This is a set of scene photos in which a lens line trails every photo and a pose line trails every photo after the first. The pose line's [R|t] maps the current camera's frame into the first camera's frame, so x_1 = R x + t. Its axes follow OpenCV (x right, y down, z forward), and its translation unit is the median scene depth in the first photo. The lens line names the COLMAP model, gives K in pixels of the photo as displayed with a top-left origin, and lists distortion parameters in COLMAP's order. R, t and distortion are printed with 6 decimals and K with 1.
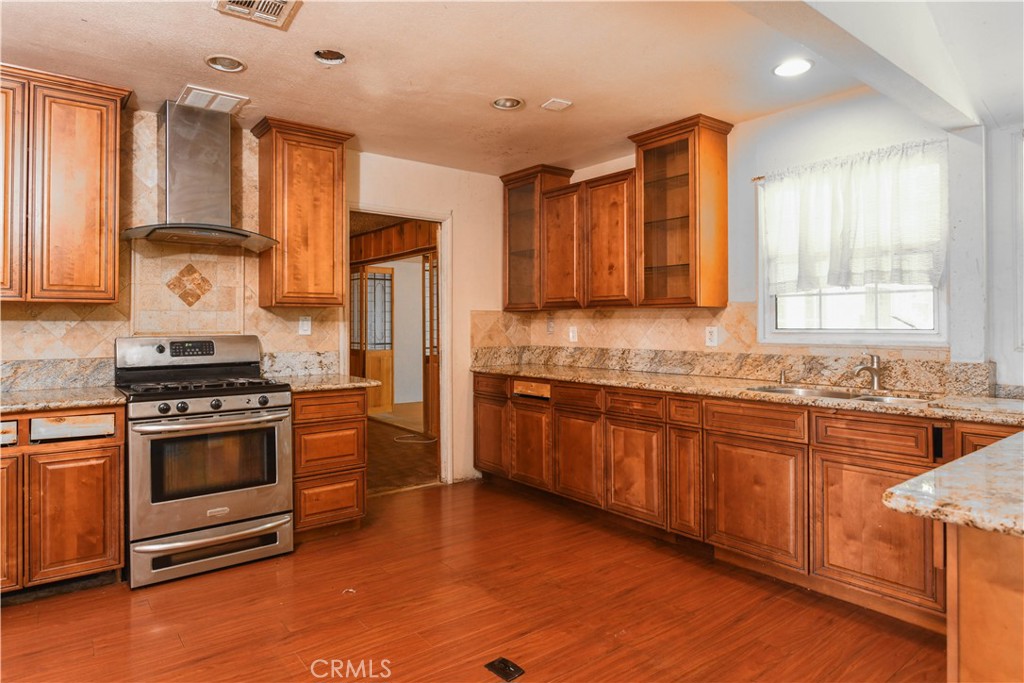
lens RADIAL K [[596.0, 0, 510.1], [0, 596.0, 330.4], [0, 0, 1]] dist [0.001317, -0.009732]
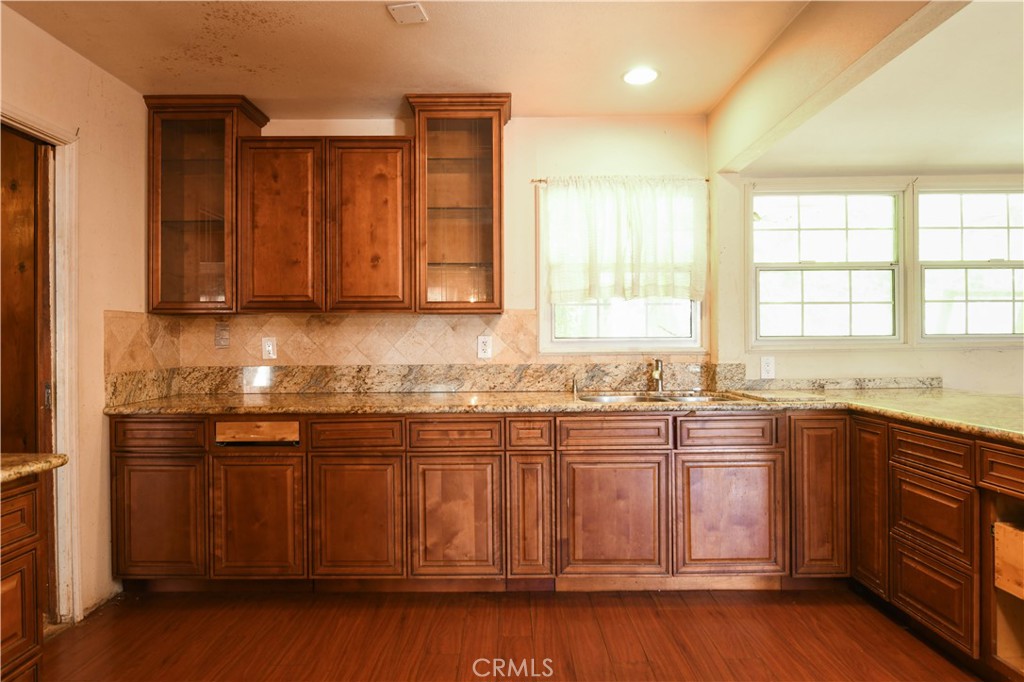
lens RADIAL K [[596.0, 0, 512.1], [0, 596.0, 341.9], [0, 0, 1]] dist [0.001317, -0.009732]
pose [[0.624544, -0.010246, 0.780923, -0.326739], [0.011467, 0.999926, 0.003949, -0.000478], [-0.780906, 0.006489, 0.624615, 0.397228]]
